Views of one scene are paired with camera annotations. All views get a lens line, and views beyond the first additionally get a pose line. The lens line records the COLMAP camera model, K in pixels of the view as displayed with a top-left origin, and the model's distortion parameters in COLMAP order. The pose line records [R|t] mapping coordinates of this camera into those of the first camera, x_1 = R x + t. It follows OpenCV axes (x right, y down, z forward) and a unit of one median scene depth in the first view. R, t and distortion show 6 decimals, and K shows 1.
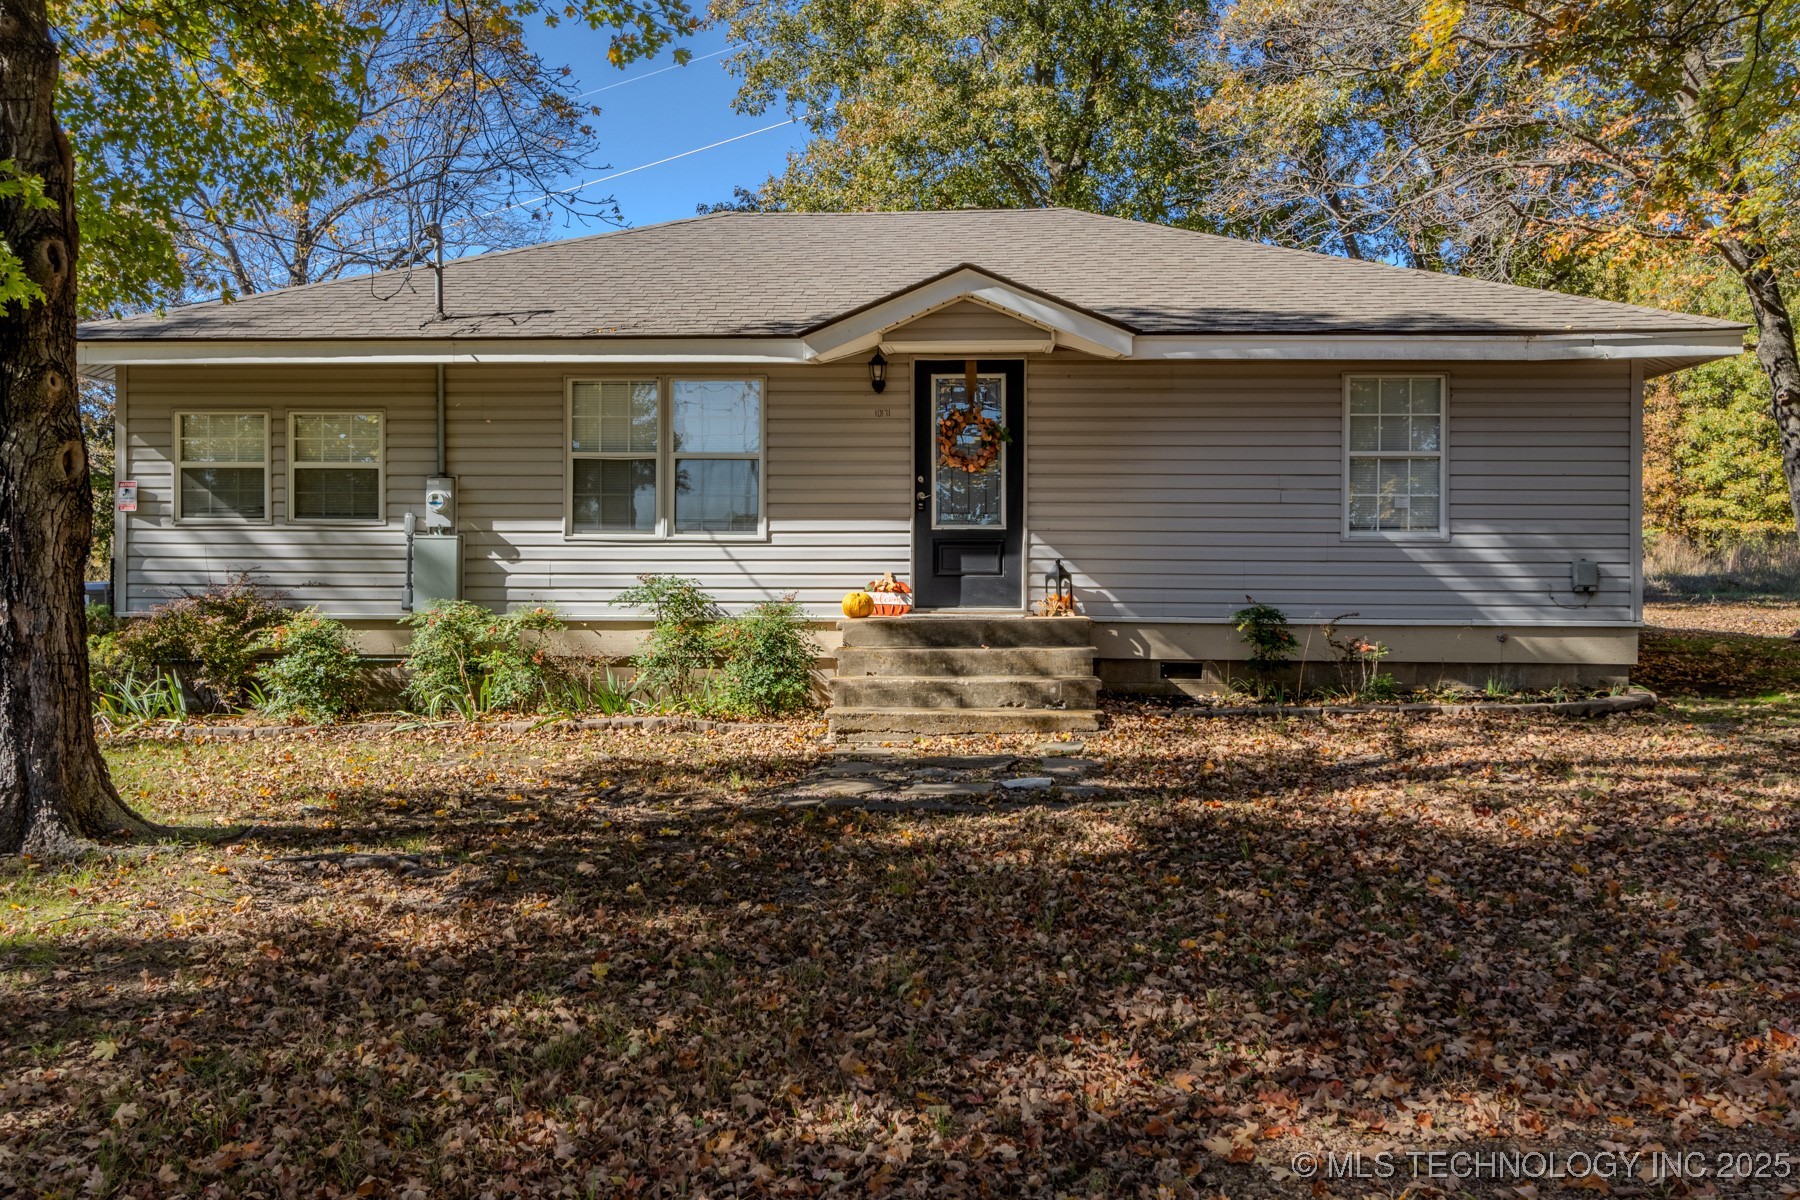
lens RADIAL K [[1631.0, 0, 896.7], [0, 1631.0, 556.0], [0, 0, 1]] dist [0.014813, -0.026759]
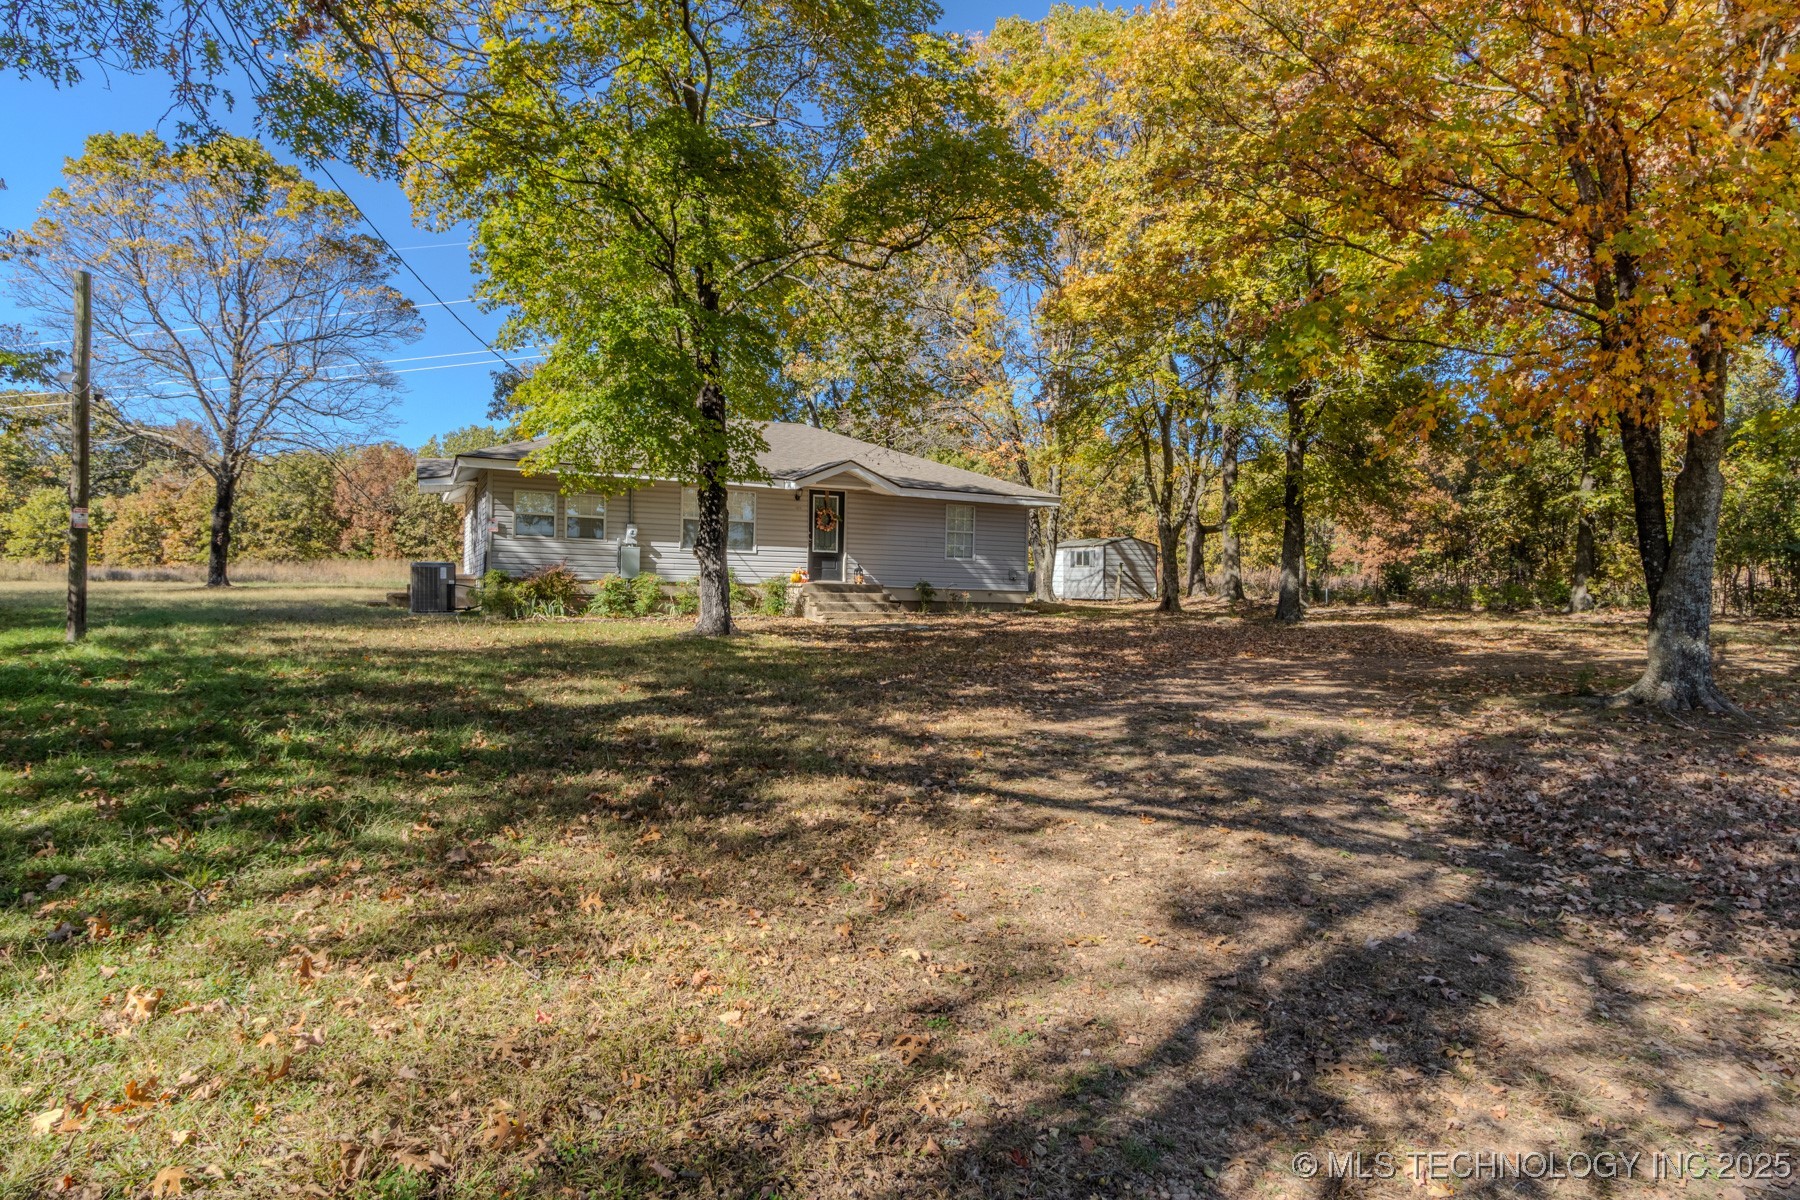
lens RADIAL K [[1025.0, 0, 885.0], [0, 1025.0, 603.2], [0, 0, 1]] dist [0.008903, 0.001577]
pose [[0.880076, 0.012315, 0.474673, -0.695044], [-0.022884, 0.999602, 0.016495, 0.039637], [-0.474281, -0.025380, 0.880008, -0.579090]]
